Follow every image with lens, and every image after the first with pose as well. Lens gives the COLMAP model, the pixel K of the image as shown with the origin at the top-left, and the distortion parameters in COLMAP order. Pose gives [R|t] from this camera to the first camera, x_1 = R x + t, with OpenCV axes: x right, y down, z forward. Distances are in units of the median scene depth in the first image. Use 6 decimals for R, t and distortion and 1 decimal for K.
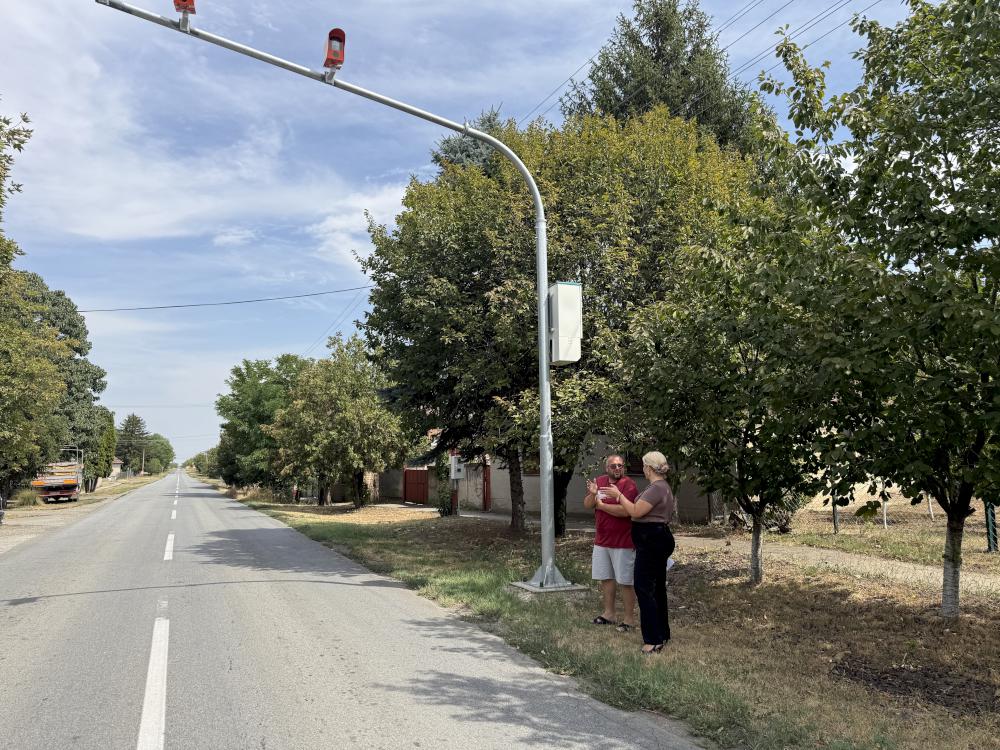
lens RADIAL K [[703.6, 0, 500.0], [0, 703.6, 375.0], [0, 0, 1]] dist [0.004612, -0.006021]
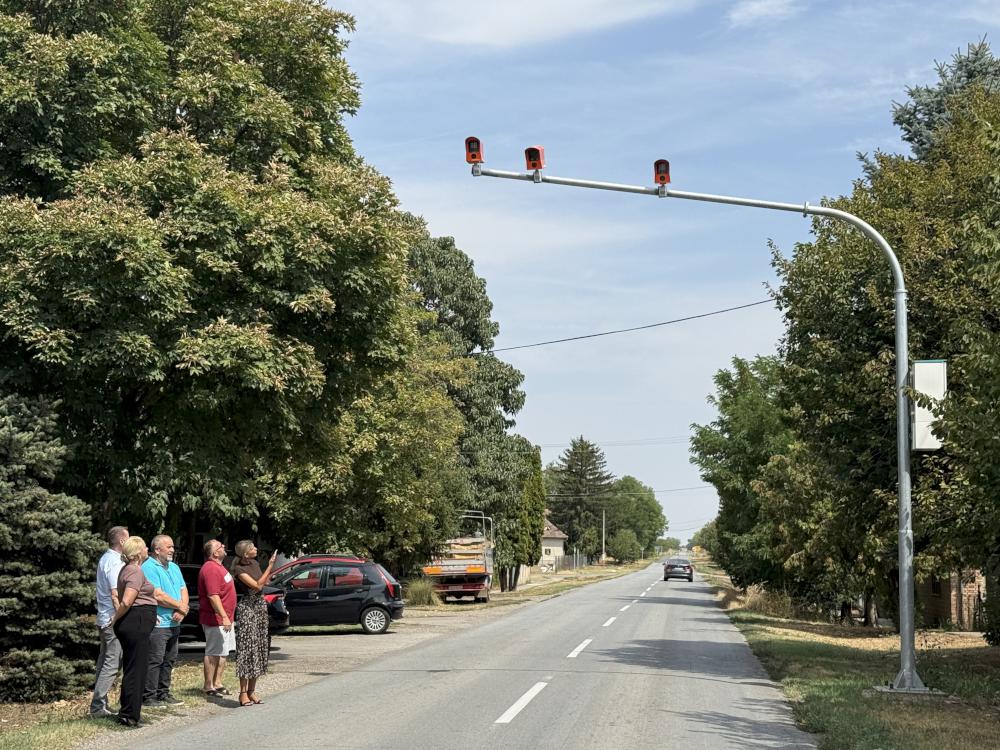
lens RADIAL K [[1702.6, 0, 500.0], [0, 1702.6, 375.0], [0, 0, 1]] dist [0.329610, 0.028035]
pose [[0.862207, -0.031485, -0.505577, 0.254677], [0.044527, 0.998914, 0.013728, -0.057498], [0.504596, -0.034349, 0.862672, -0.411739]]
